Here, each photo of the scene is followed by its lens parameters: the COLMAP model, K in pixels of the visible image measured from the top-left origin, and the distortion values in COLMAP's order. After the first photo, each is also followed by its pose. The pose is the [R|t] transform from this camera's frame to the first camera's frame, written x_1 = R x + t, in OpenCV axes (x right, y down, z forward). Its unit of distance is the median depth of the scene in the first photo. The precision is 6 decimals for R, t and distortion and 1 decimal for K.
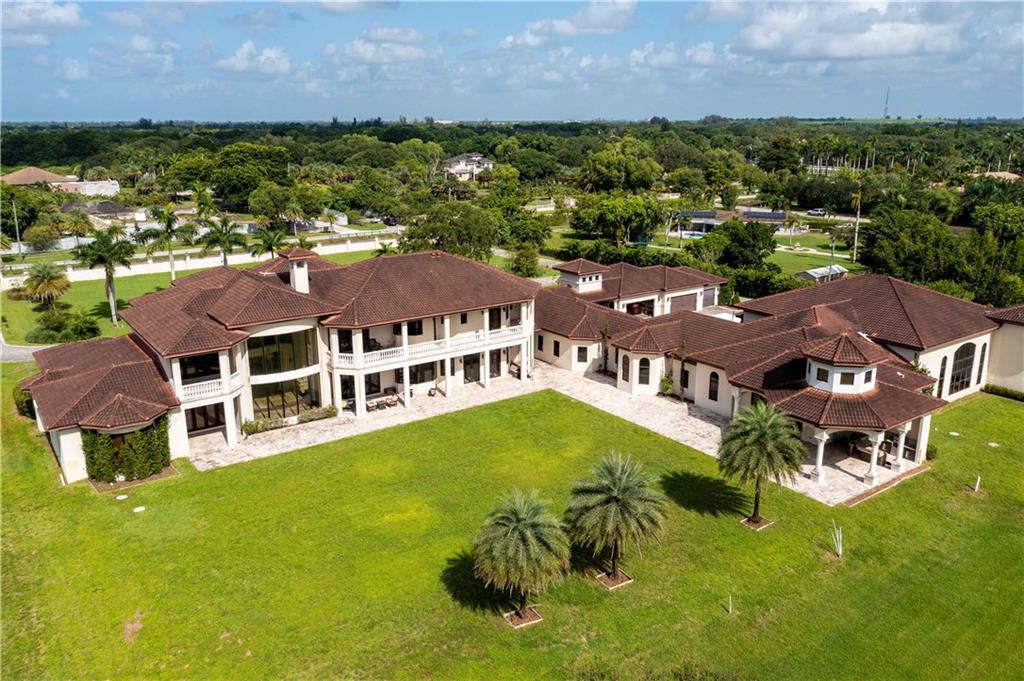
lens RADIAL K [[801.5, 0, 512.0], [0, 801.5, 340.5], [0, 0, 1]] dist [-0.009788, -0.005077]
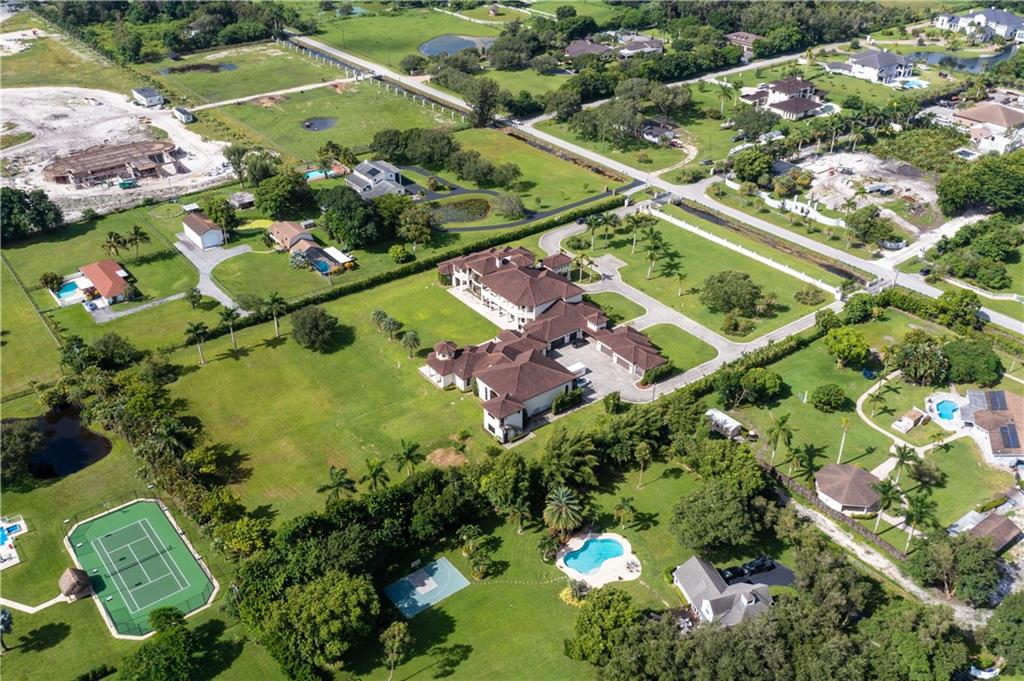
lens RADIAL K [[800.9, 0, 512.0], [0, 800.9, 340.5], [0, 0, 1]] dist [0.001480, 0.000714]
pose [[0.032318, 0.532039, -0.846103, 2.736360], [-0.266122, 0.820566, 0.505817, -1.516733], [0.963397, 0.208819, 0.168107, 0.577891]]
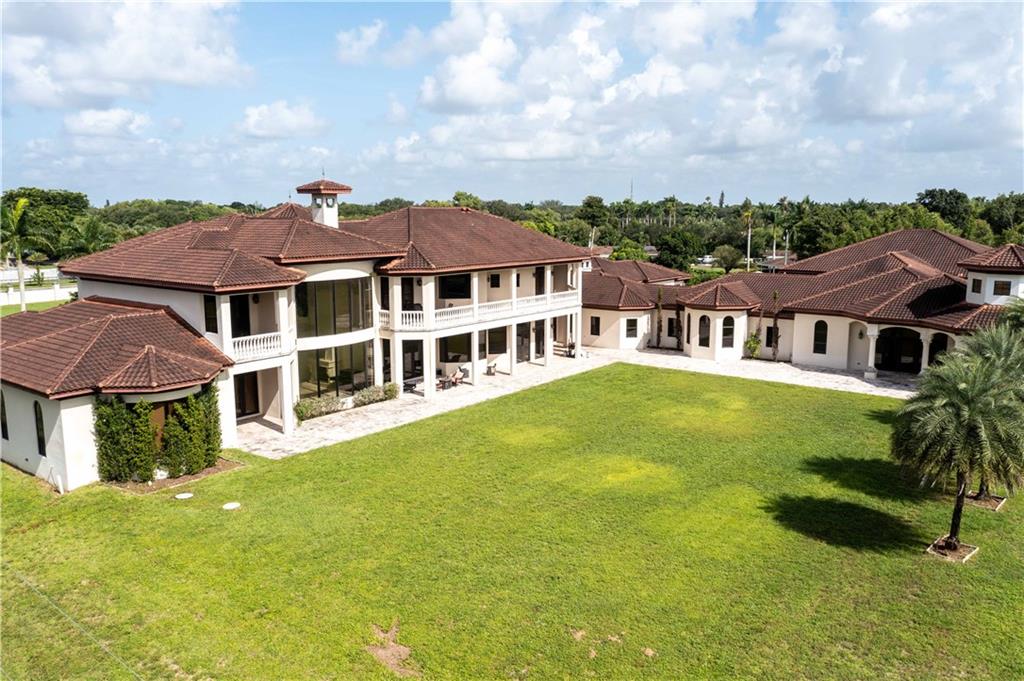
lens RADIAL K [[800.9, 0, 512.0], [0, 800.9, 340.5], [0, 0, 1]] dist [0.001480, 0.000714]
pose [[0.959385, -0.044544, 0.278562, -0.321457], [0.073999, 0.992614, -0.096132, 0.120960], [-0.272223, 0.112841, 0.955595, 0.251040]]
